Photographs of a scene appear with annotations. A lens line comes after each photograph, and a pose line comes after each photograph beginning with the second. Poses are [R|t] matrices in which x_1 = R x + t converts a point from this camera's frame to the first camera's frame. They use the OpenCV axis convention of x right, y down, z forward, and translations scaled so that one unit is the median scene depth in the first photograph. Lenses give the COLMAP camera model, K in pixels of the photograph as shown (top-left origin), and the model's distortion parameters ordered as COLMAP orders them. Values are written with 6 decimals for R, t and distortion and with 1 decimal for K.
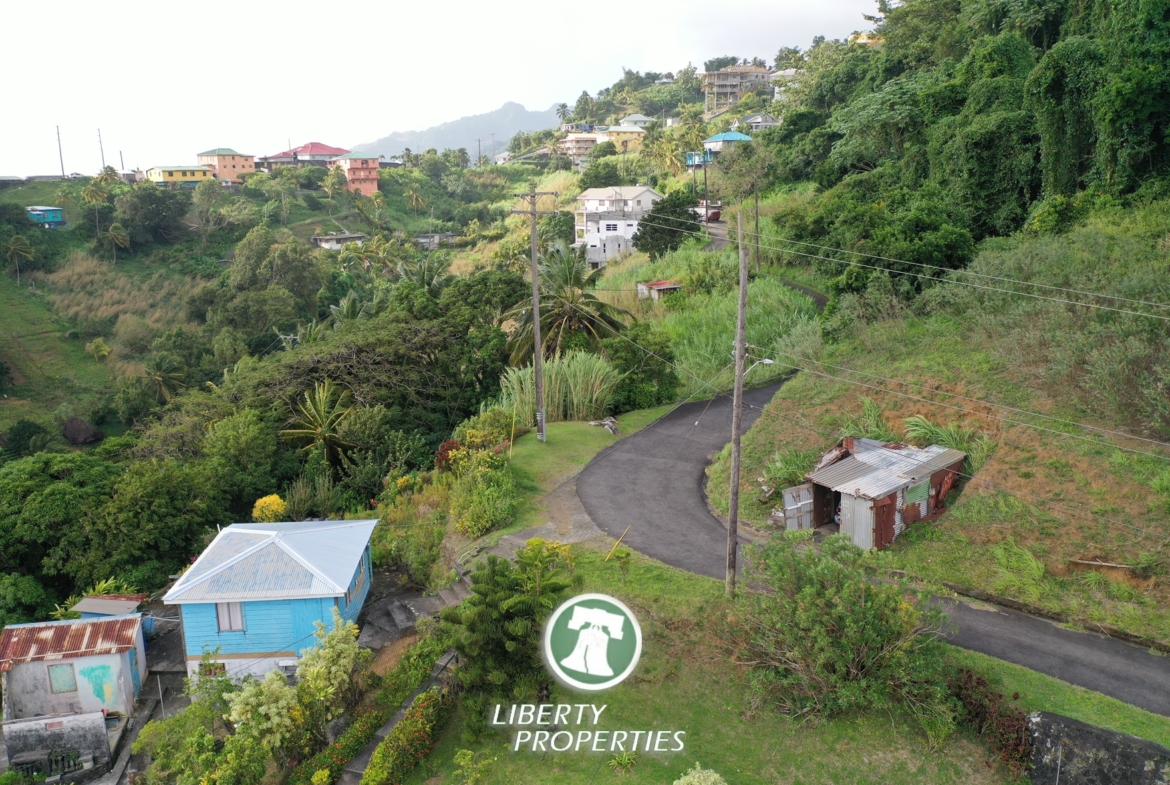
lens RADIAL K [[929.3, 0, 586.6], [0, 929.3, 392.9], [0, 0, 1]] dist [0.002117, -0.001847]
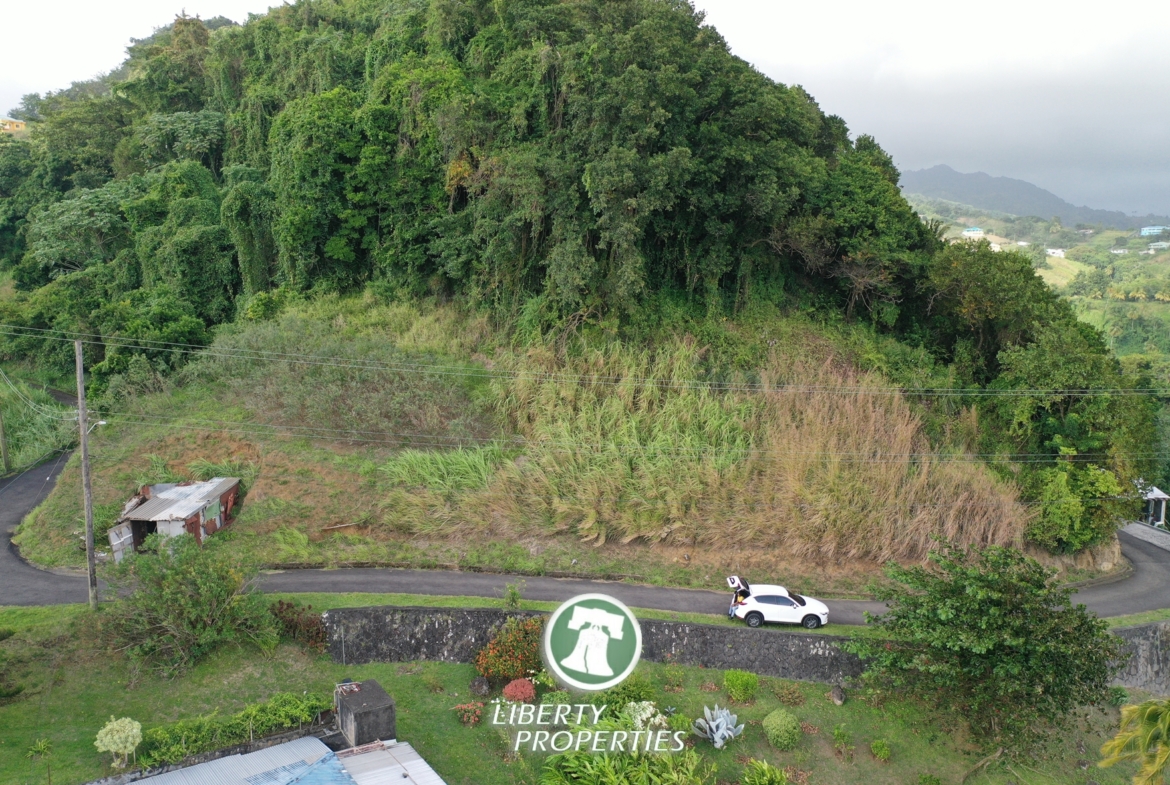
lens RADIAL K [[929.3, 0, 586.4], [0, 929.3, 394.2], [0, 0, 1]] dist [0.002117, -0.001847]
pose [[0.669581, -0.100113, 0.735961, -0.218891], [0.167061, 0.985784, -0.017896, 0.045448], [-0.723707, 0.134933, 0.676787, -0.285463]]
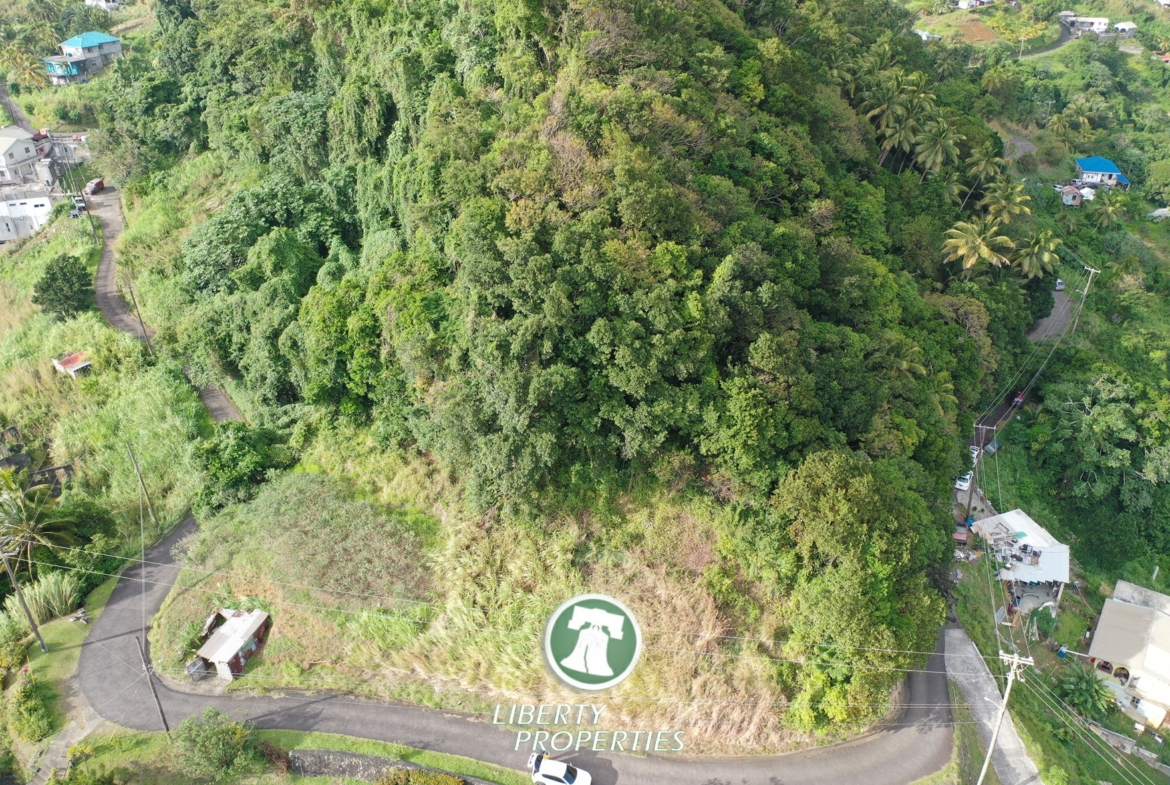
lens RADIAL K [[929.3, 0, 587.0], [0, 929.3, 396.6], [0, 0, 1]] dist [0.002117, -0.001847]
pose [[0.834173, -0.276361, 0.477264, 0.108178], [0.132613, 0.940509, 0.312820, -0.877686], [-0.535322, -0.197655, 0.821196, -0.977611]]
